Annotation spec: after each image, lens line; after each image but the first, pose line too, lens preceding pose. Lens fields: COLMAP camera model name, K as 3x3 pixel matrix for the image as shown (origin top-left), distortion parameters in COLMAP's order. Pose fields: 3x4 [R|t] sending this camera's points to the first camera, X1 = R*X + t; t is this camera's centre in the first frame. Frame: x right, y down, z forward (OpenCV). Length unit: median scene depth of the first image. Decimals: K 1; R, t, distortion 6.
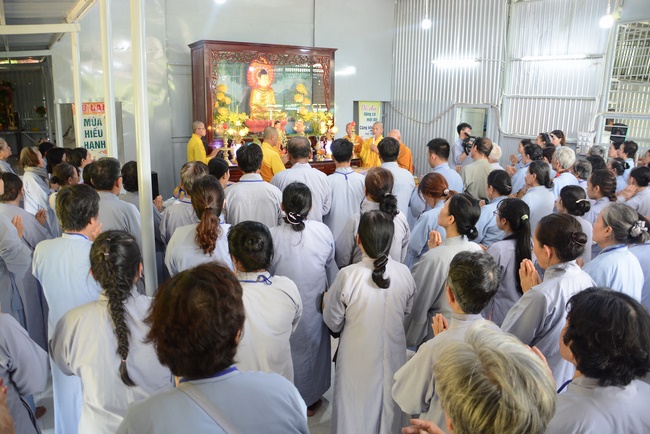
lens RADIAL K [[534.5, 0, 325.0], [0, 534.5, 217.0], [0, 0, 1]] dist [-0.175628, 0.008213]
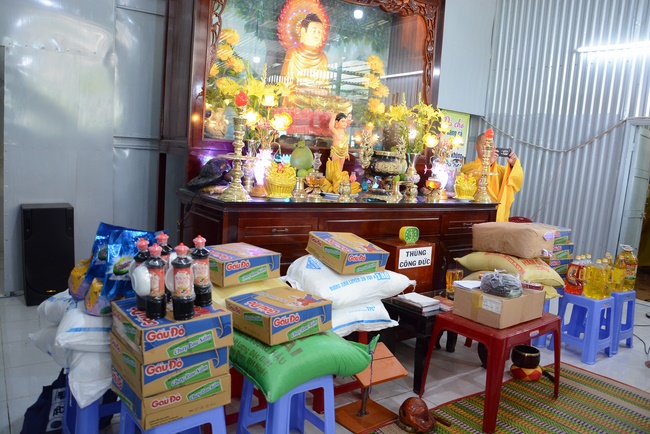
lens RADIAL K [[493.1, 0, 325.0], [0, 493.1, 217.0], [0, 0, 1]] dist [-0.001416, -0.000347]
pose [[0.995441, 0.066581, 0.068299, -0.124464], [-0.061274, 0.995142, -0.077059, -0.050449], [-0.073098, 0.072522, 0.994684, 0.542856]]
